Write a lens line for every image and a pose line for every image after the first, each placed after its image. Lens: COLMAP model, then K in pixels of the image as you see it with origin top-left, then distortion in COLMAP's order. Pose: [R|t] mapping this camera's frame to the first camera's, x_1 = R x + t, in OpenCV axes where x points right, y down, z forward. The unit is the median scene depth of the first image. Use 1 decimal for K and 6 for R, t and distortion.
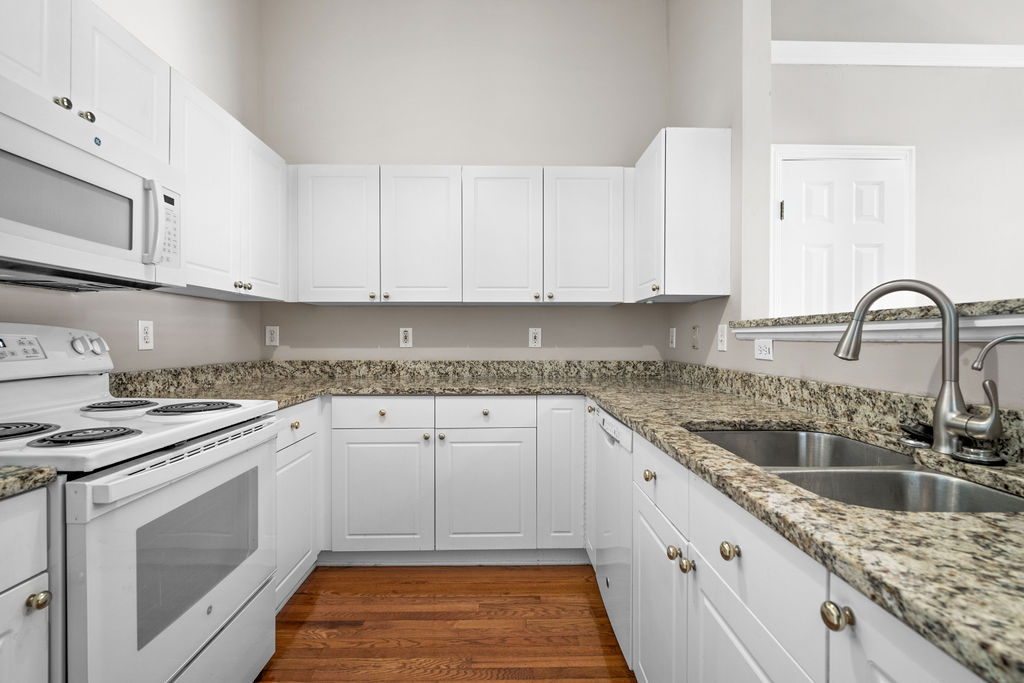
lens RADIAL K [[491.2, 0, 519.4], [0, 491.2, 318.3], [0, 0, 1]] dist [-0.000950, -0.000207]
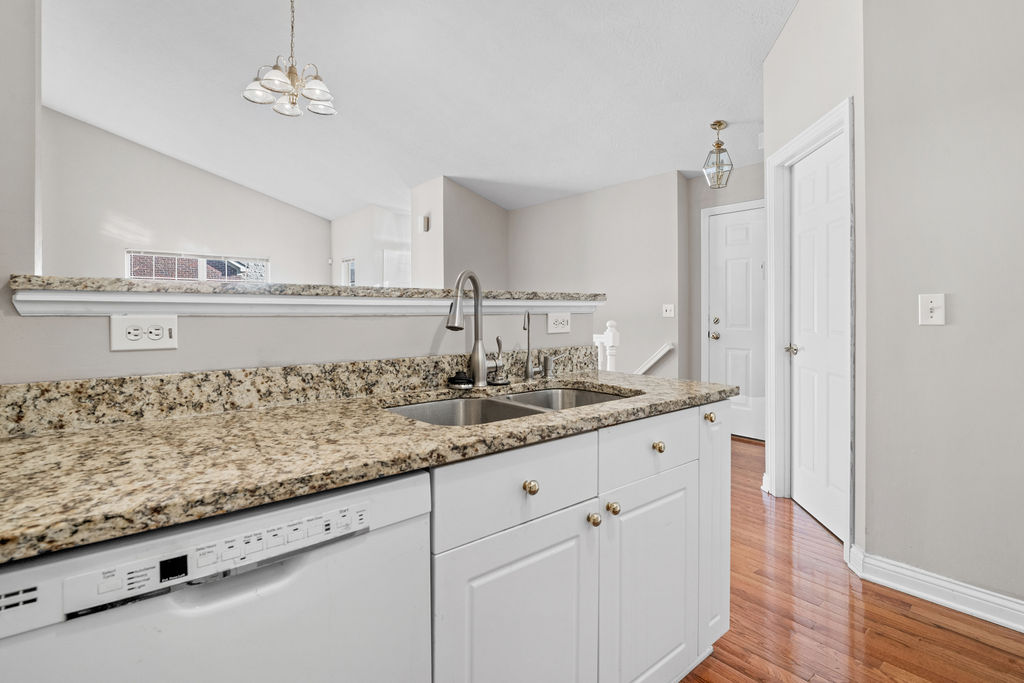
lens RADIAL K [[491.2, 0, 519.4], [0, 491.2, 318.3], [0, 0, 1]] dist [-0.000950, -0.000207]
pose [[-0.626973, -0.007783, 0.779002, -0.267589], [-0.029960, 0.999451, -0.014127, 0.050381], [-0.778465, -0.032197, -0.626862, 1.216602]]
